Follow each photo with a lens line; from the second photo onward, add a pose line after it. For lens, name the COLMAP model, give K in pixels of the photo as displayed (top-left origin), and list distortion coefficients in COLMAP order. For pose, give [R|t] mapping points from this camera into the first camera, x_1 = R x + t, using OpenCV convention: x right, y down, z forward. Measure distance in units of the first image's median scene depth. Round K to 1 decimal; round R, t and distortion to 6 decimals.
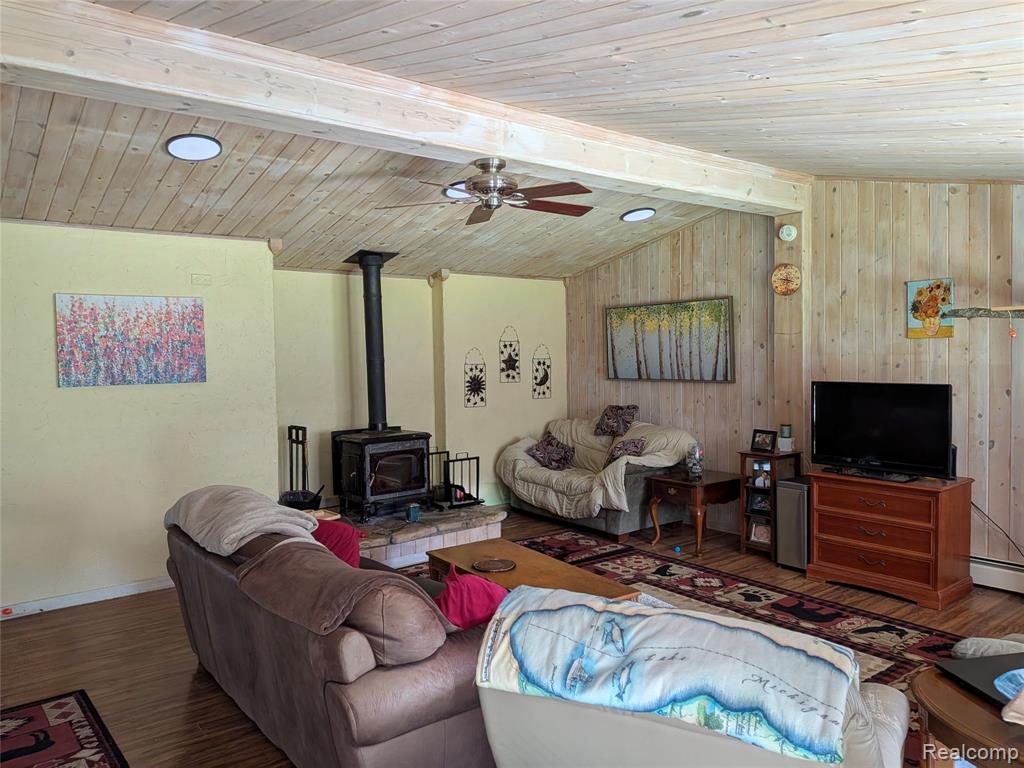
lens RADIAL K [[733.2, 0, 511.2], [0, 733.2, 385.8], [0, 0, 1]] dist [-0.001298, -0.004562]
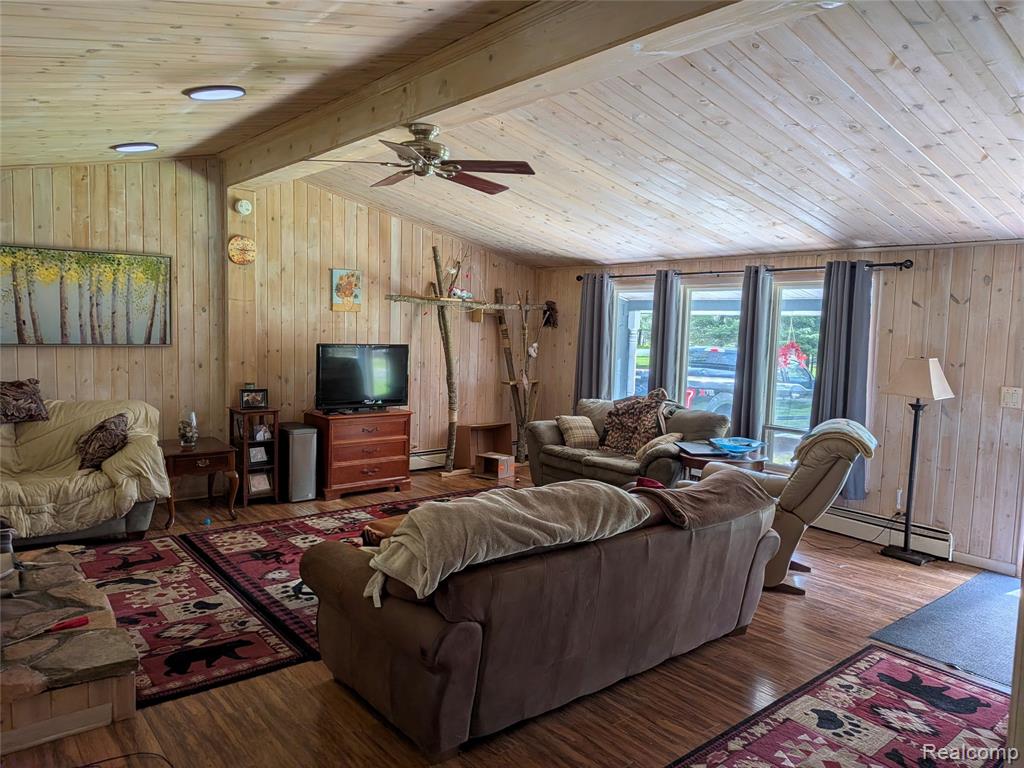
lens RADIAL K [[733.2, 0, 511.6], [0, 733.2, 382.7], [0, 0, 1]] dist [-0.001298, -0.004562]
pose [[-0.037015, -0.070627, 0.996816, -0.713436], [0.009375, 0.997431, 0.071018, -0.021922], [-0.999271, 0.011974, -0.036258, 0.622051]]
